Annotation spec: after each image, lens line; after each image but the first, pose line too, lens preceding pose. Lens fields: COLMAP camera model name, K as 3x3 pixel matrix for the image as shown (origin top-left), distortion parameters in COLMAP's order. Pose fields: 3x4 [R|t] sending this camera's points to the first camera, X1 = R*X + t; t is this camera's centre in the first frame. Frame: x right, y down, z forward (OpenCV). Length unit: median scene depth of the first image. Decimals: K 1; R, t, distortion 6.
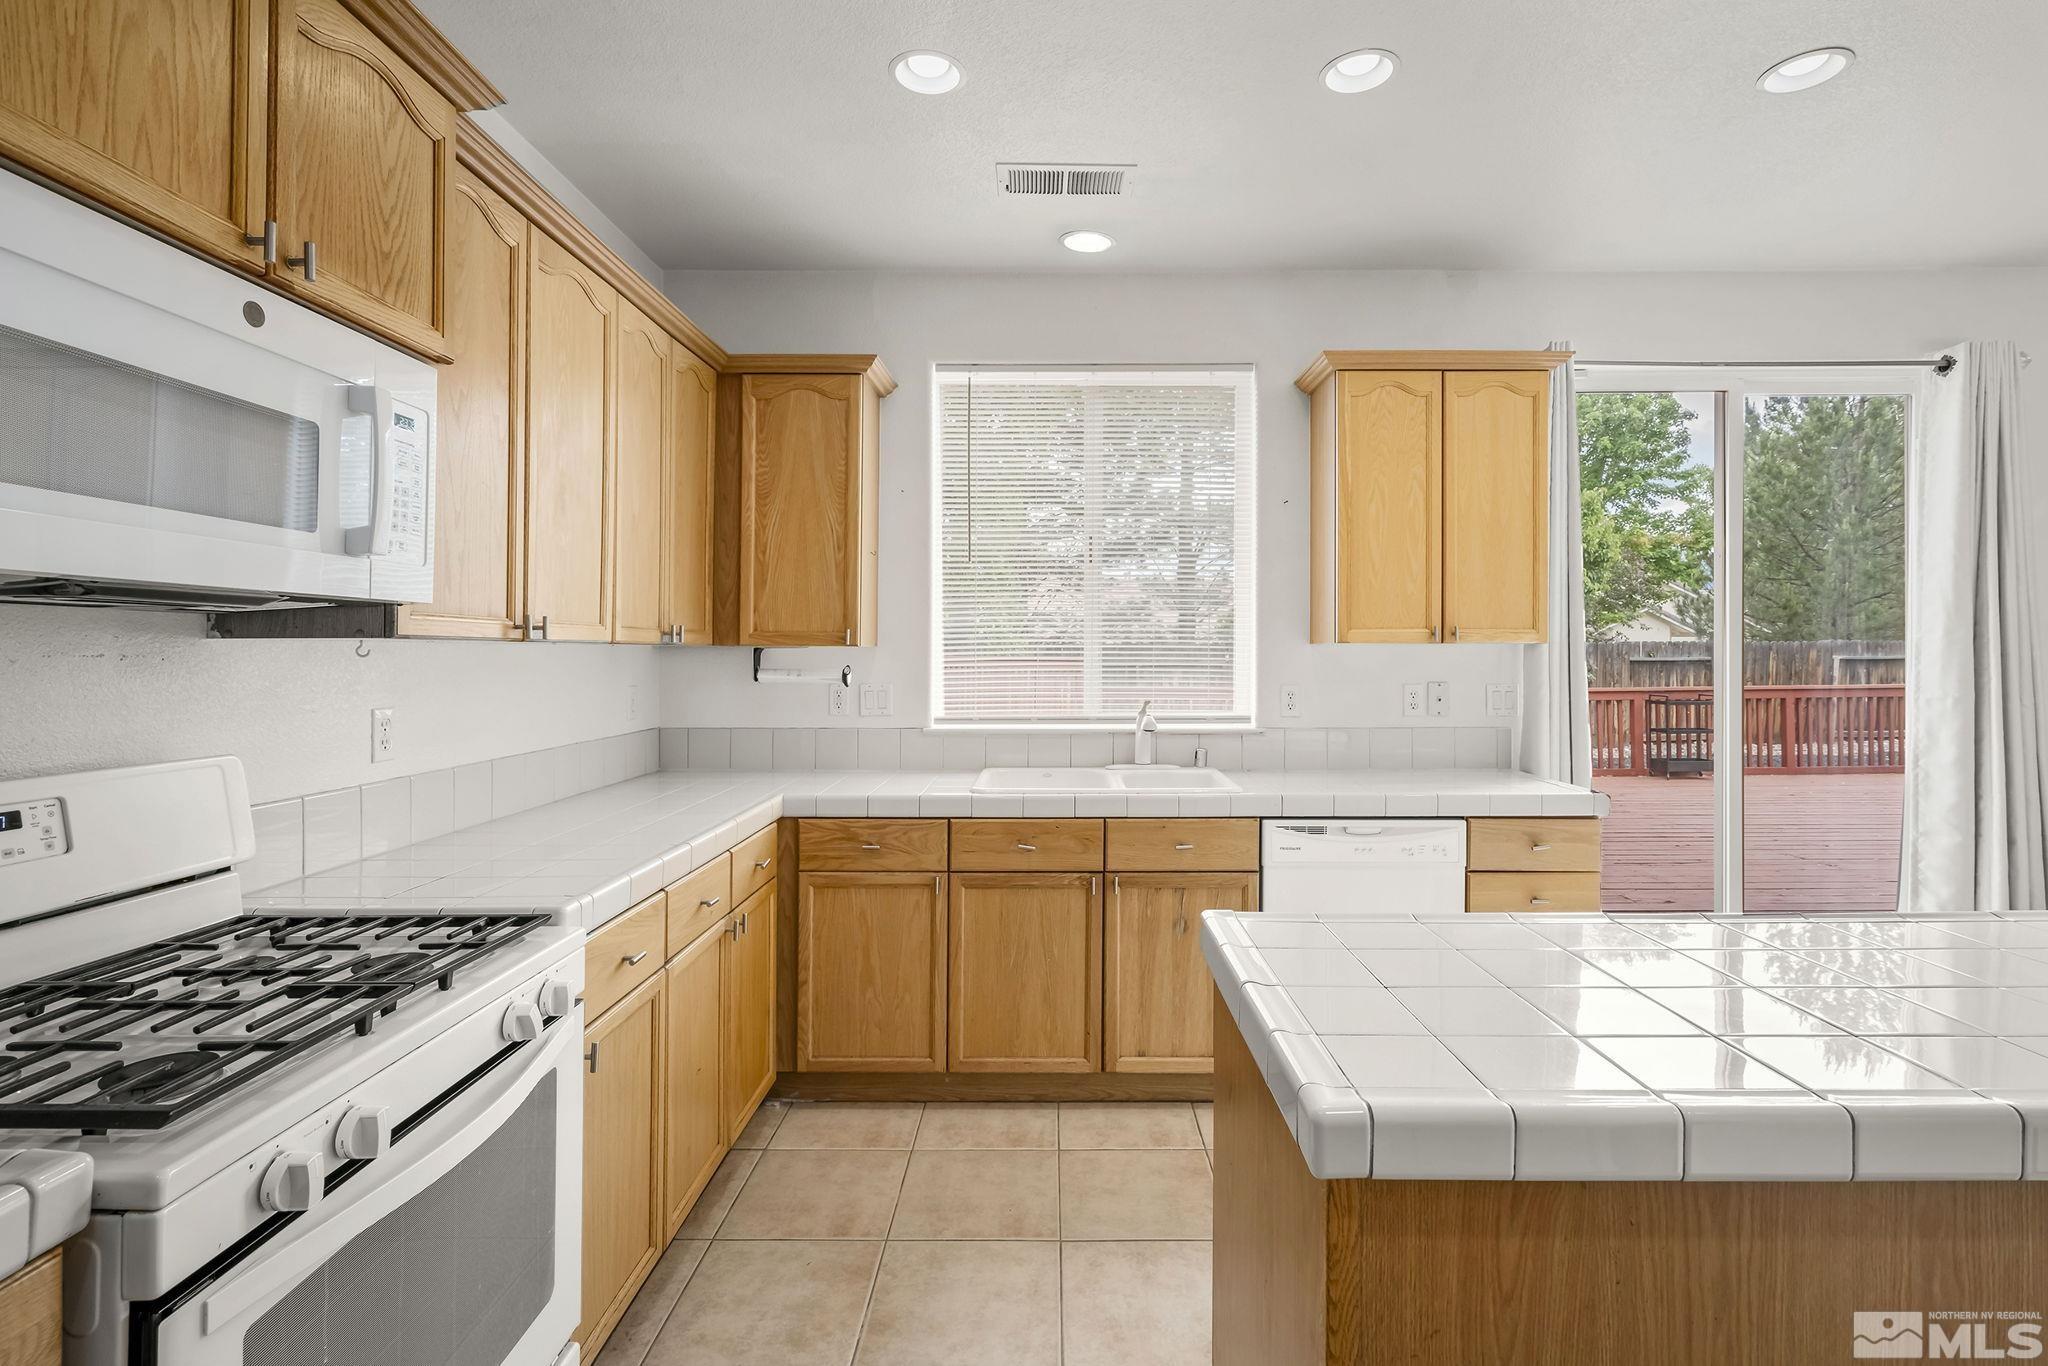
lens RADIAL K [[963.3, 0, 1056.4], [0, 963.3, 646.3], [0, 0, 1]] dist [-0.004165, 0.002810]
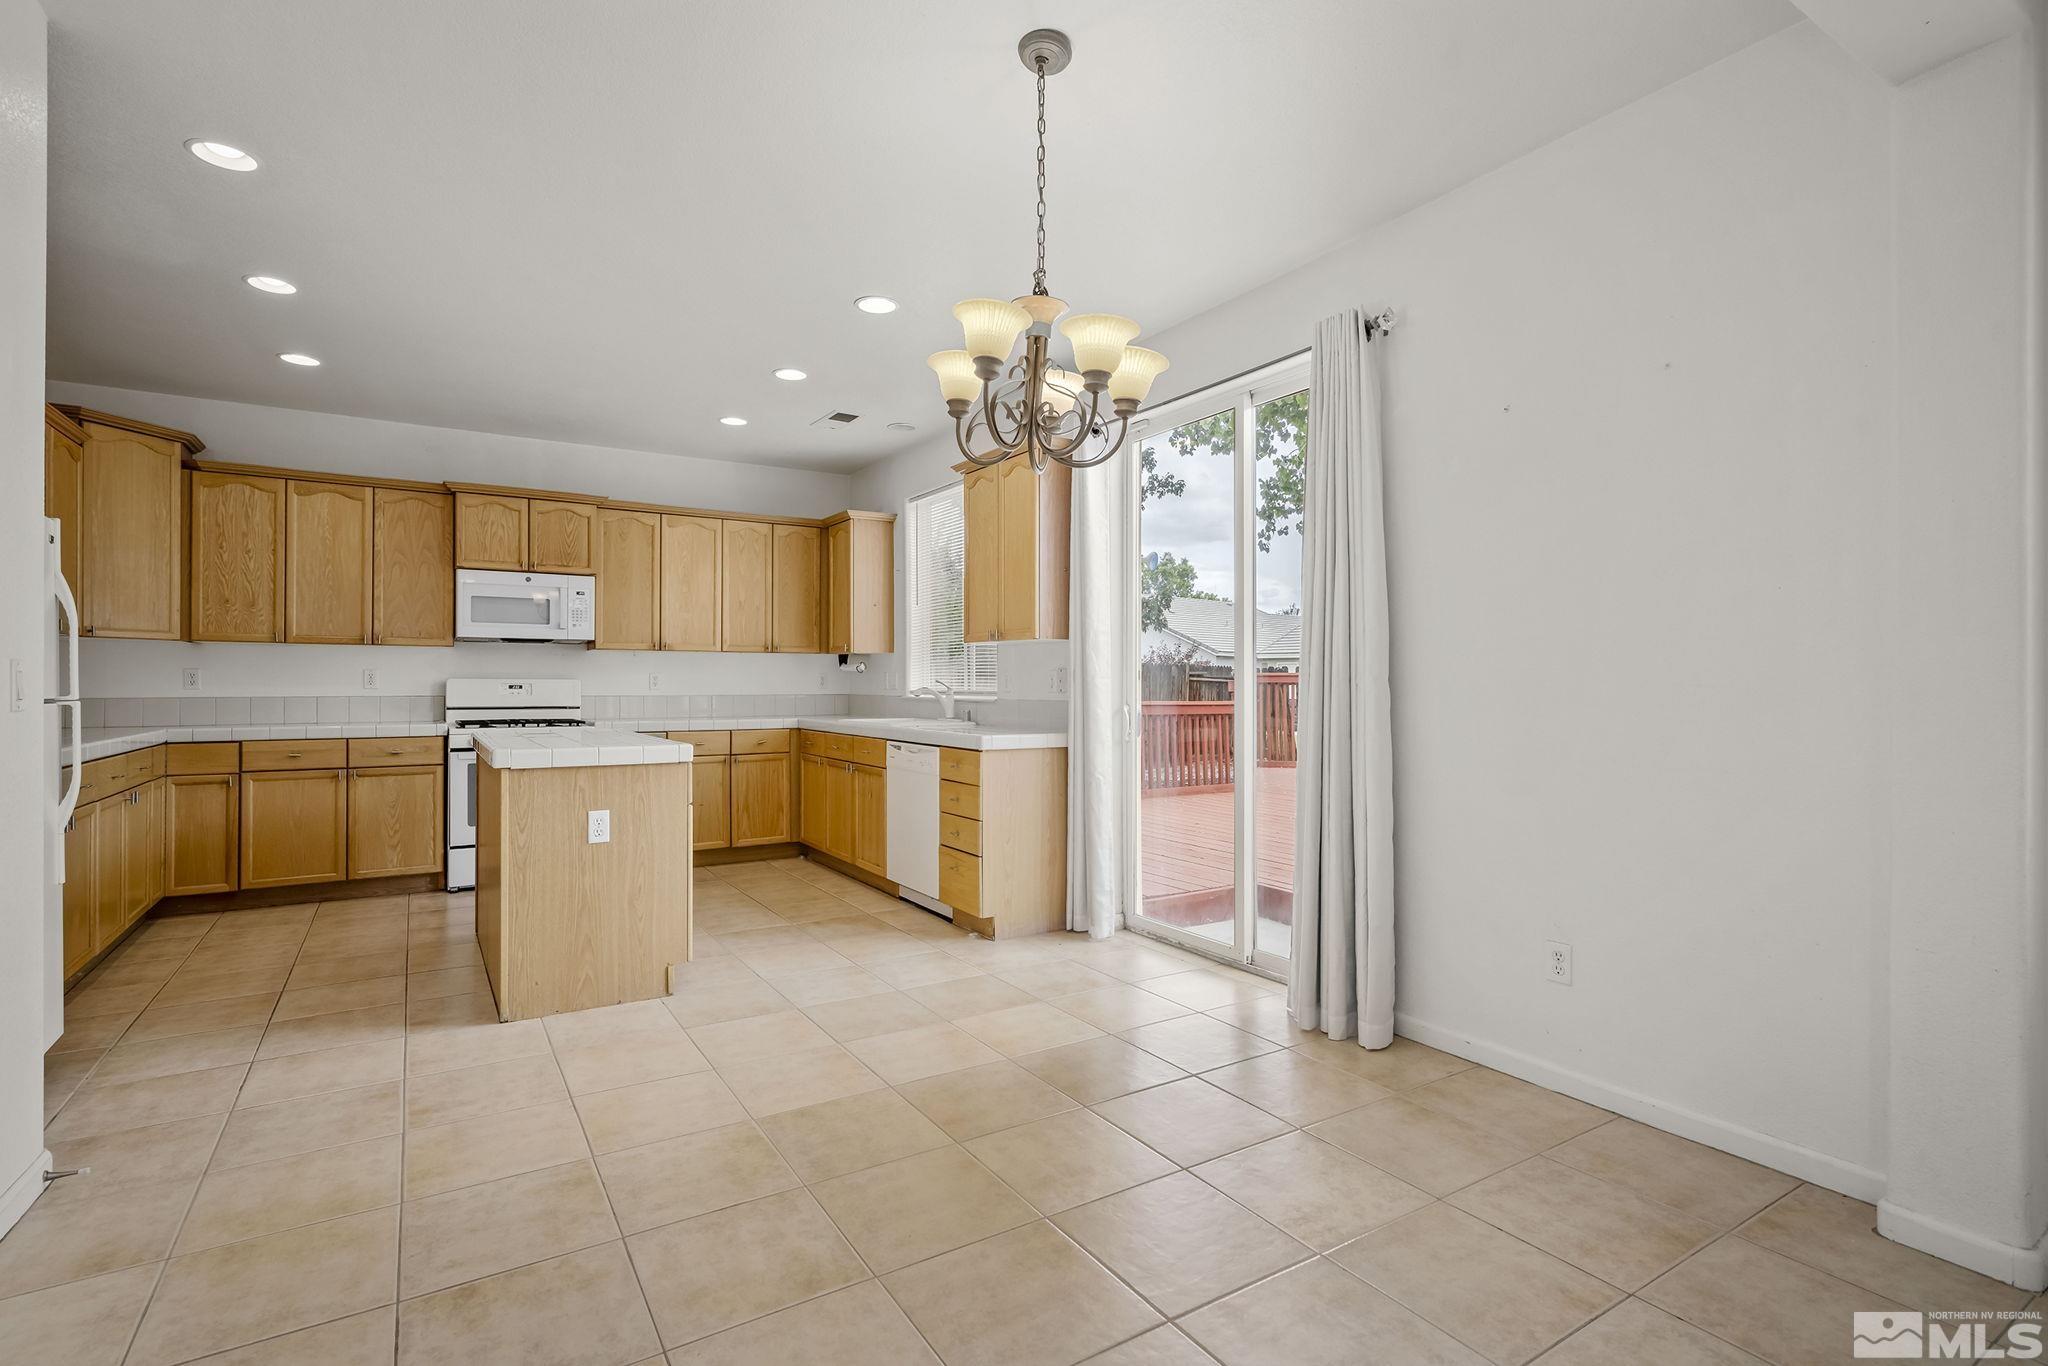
lens RADIAL K [[963.3, 0, 1005.0], [0, 963.3, 676.2], [0, 0, 1]] dist [-0.004165, 0.002810]
pose [[0.521608, -0.000174, -0.853186, 1.752411], [0.003189, 0.999993, 0.001746, 0.050644], [0.853180, -0.003631, 0.521605, 0.213303]]
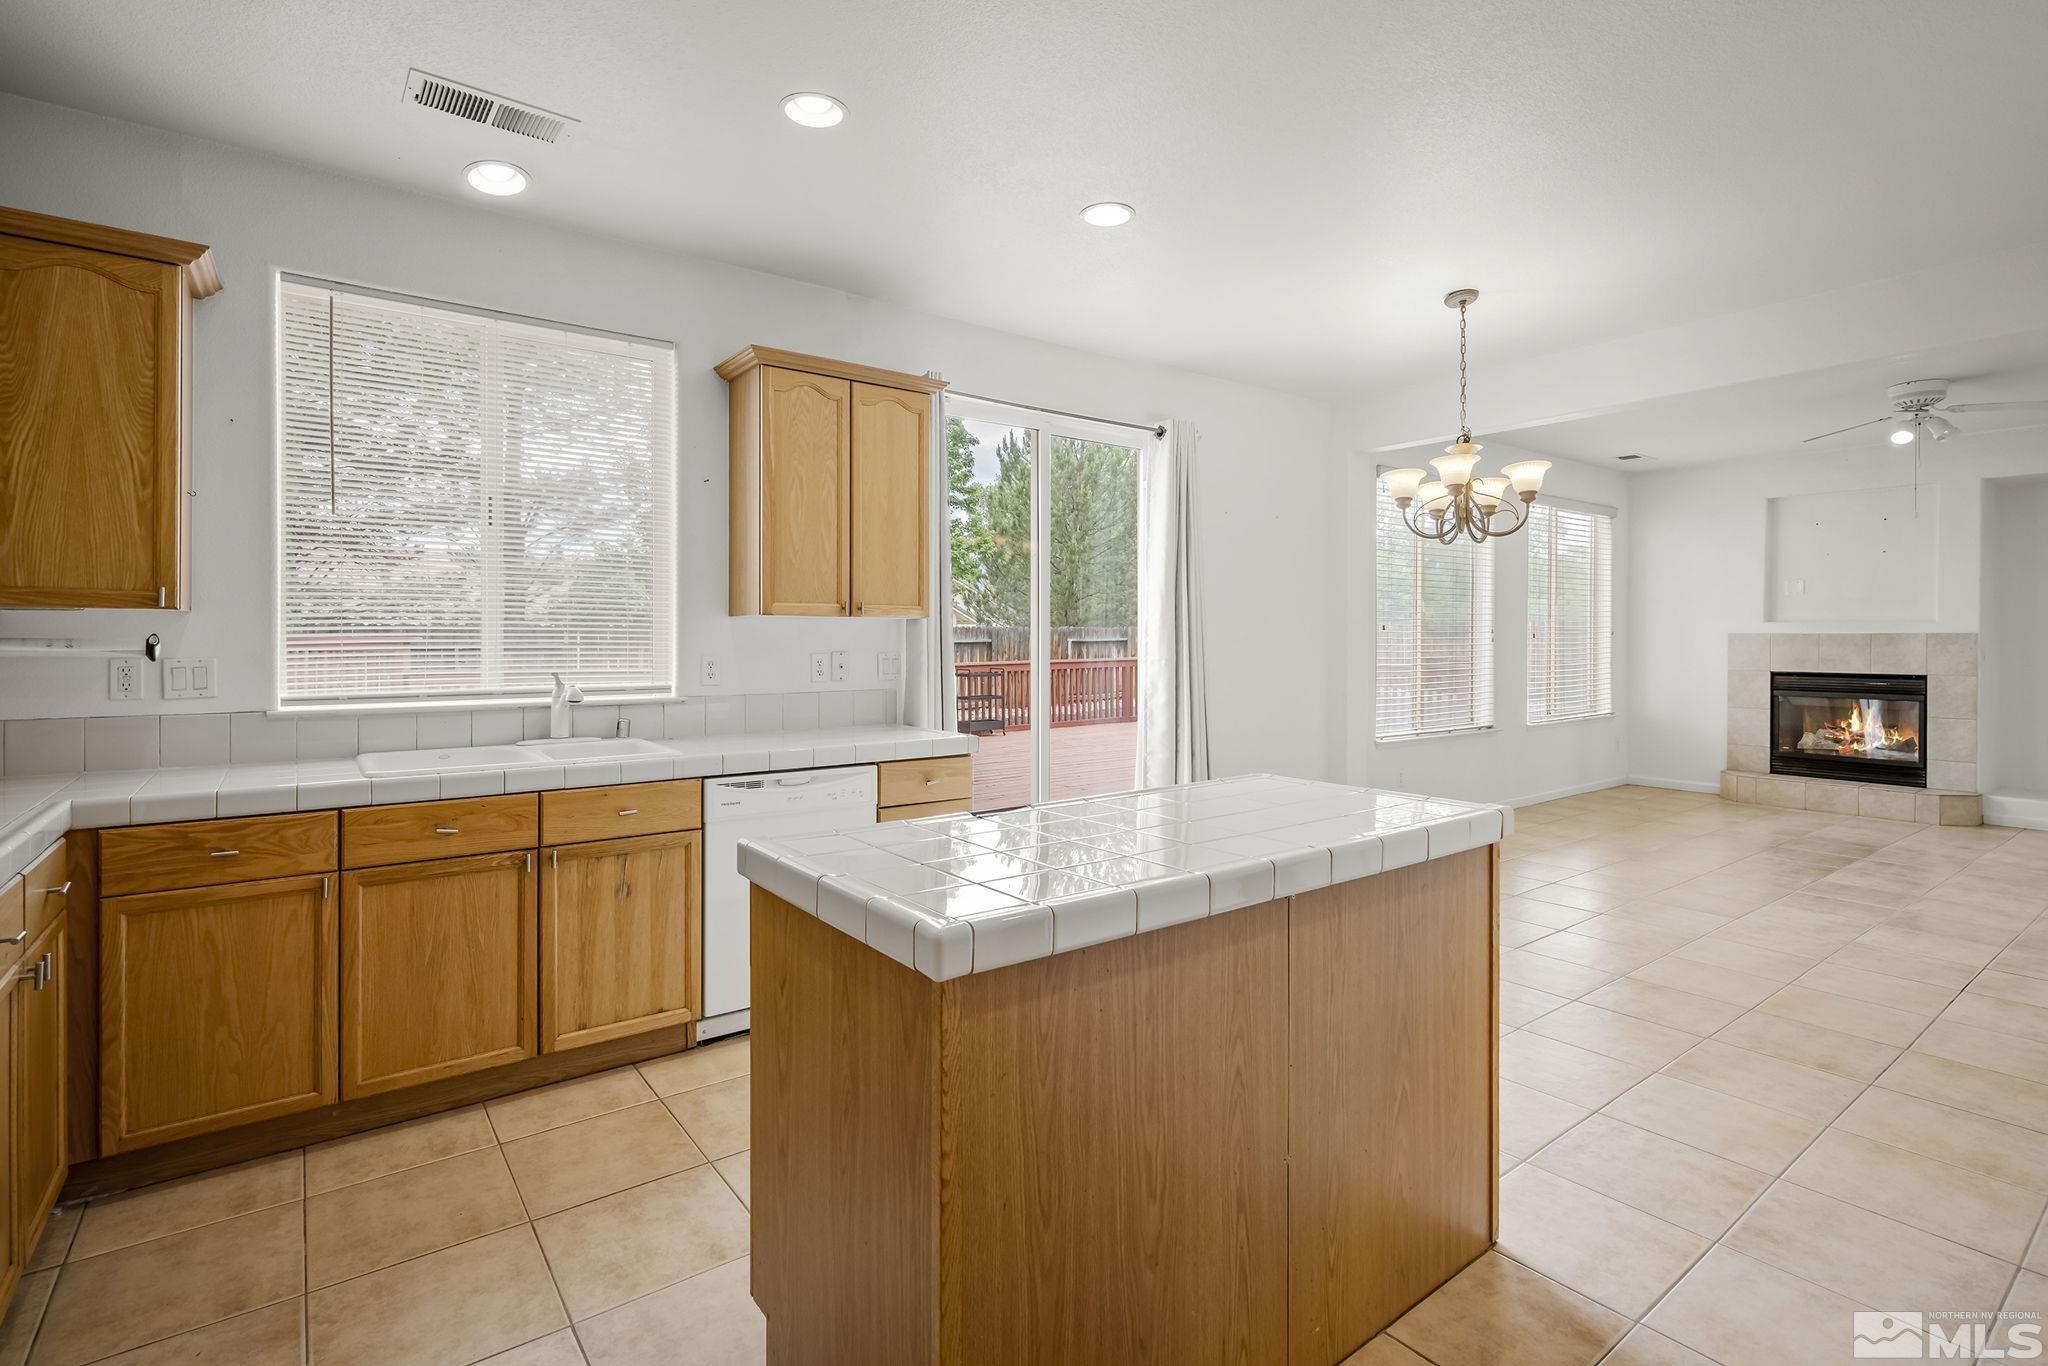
lens RADIAL K [[963.3, 0, 1009.2], [0, 963.3, 635.1], [0, 0, 1]] dist [-0.004165, 0.002810]
pose [[0.805411, 0.005293, 0.592693, -0.130751], [-0.006789, 0.999977, 0.000296, 0.017337], [-0.592678, -0.004262, 0.805429, -0.044409]]
